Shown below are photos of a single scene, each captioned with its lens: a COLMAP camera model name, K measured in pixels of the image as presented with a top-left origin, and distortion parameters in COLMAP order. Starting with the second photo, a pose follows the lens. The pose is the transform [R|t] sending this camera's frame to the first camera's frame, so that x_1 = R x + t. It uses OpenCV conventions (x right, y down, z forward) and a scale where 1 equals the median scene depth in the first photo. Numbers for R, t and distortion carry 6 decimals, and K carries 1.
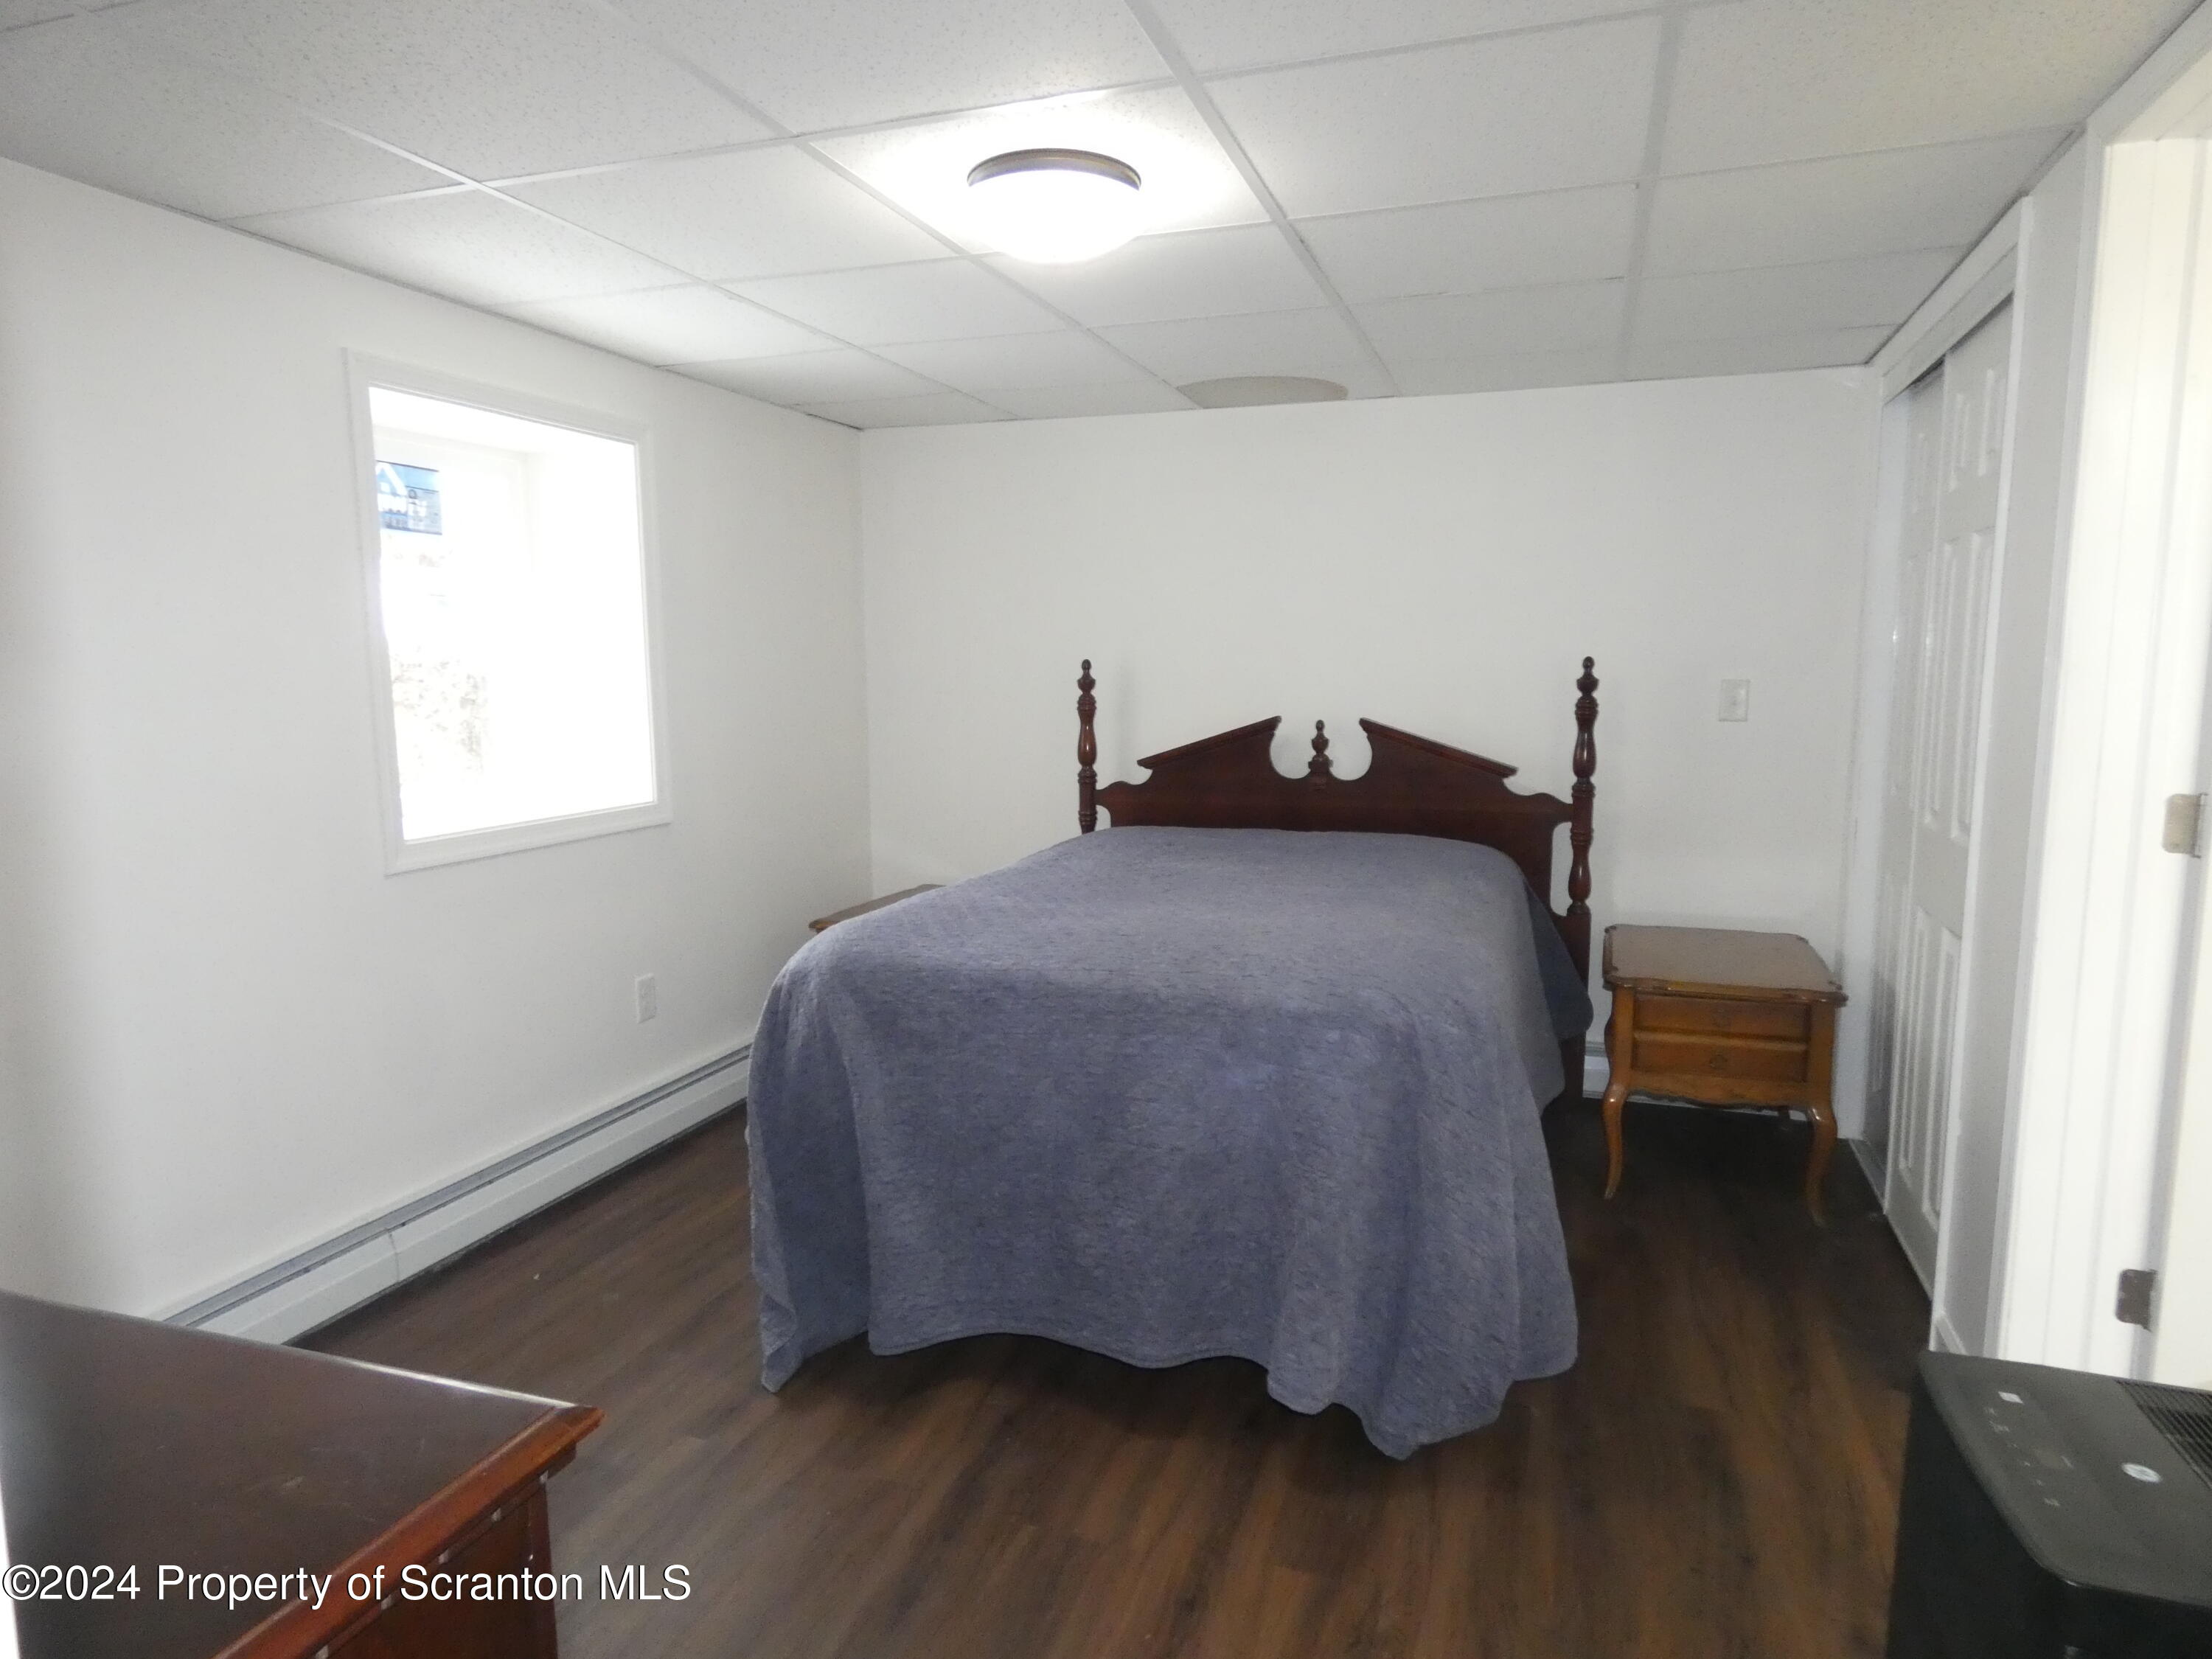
lens RADIAL K [[1330.9, 0, 1109.4], [0, 1330.9, 829.7], [0, 0, 1]] dist [0.002160, -0.003769]
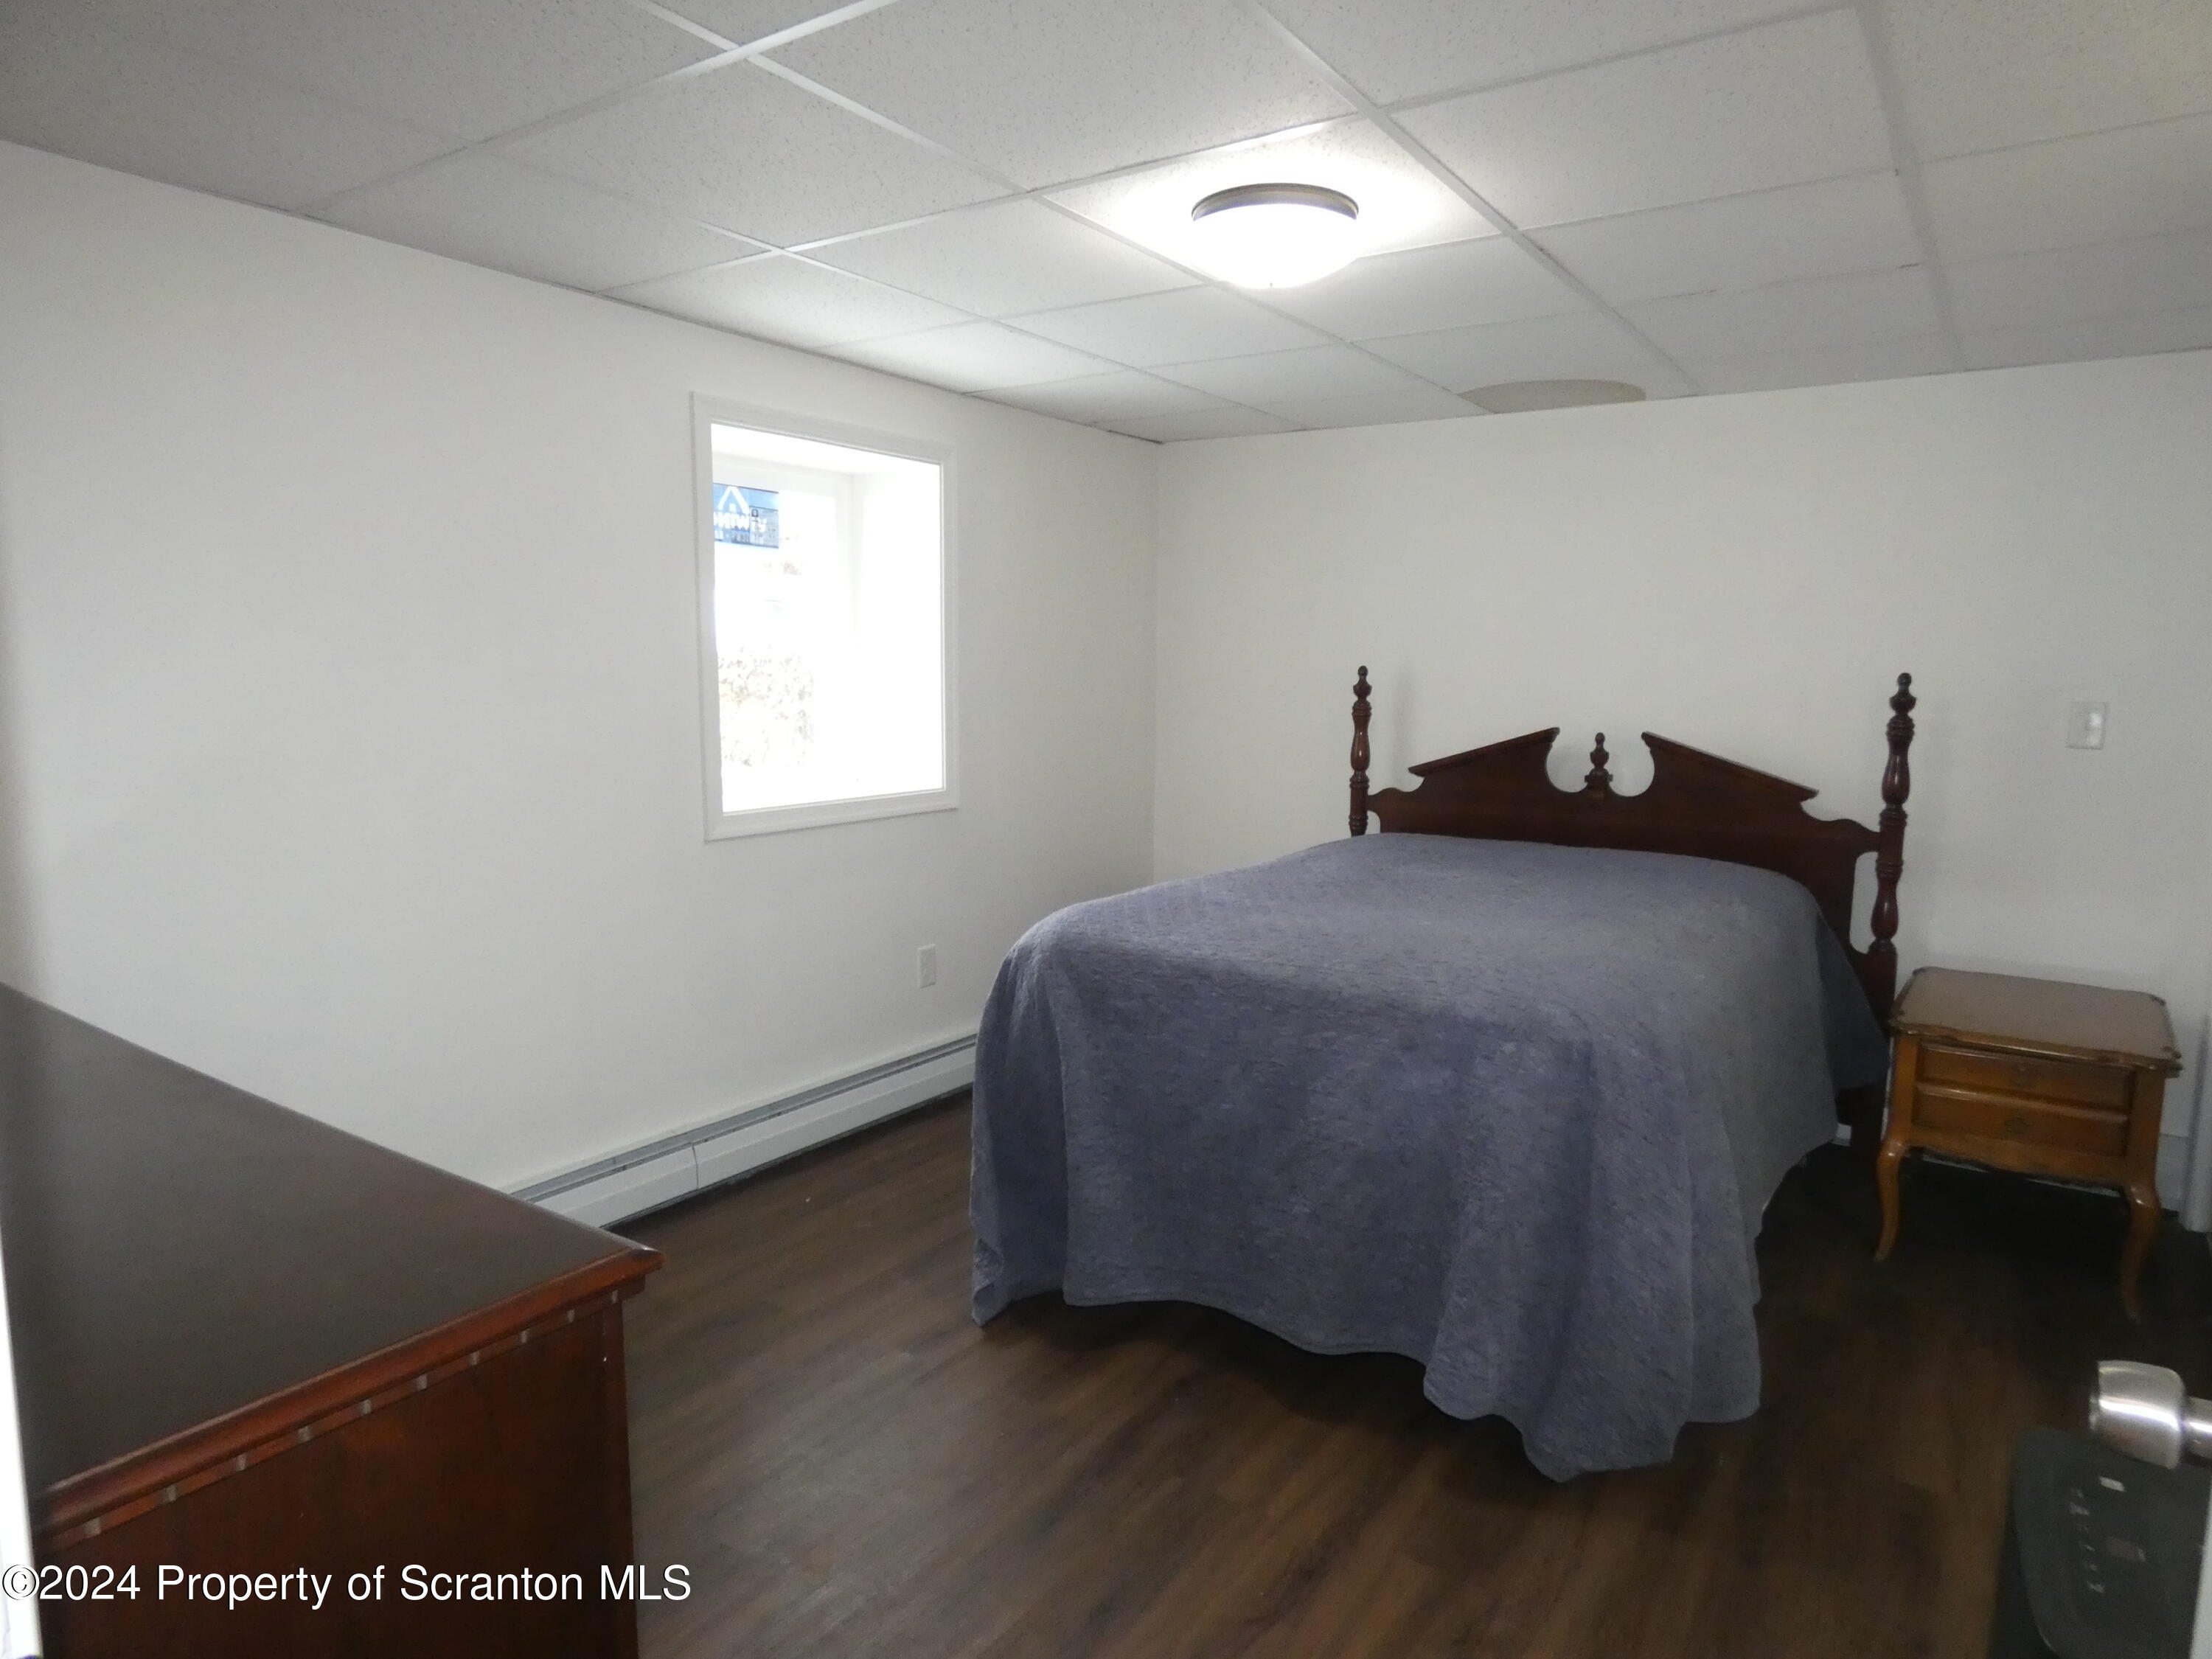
lens RADIAL K [[1330.9, 0, 1107.5], [0, 1330.9, 830.3], [0, 0, 1]] dist [0.002160, -0.003769]
pose [[0.963890, 0.049021, -0.261751, 0.114238], [-0.049387, 0.998766, 0.005182, 0.001412], [0.261682, 0.007932, 0.965121, -0.039610]]
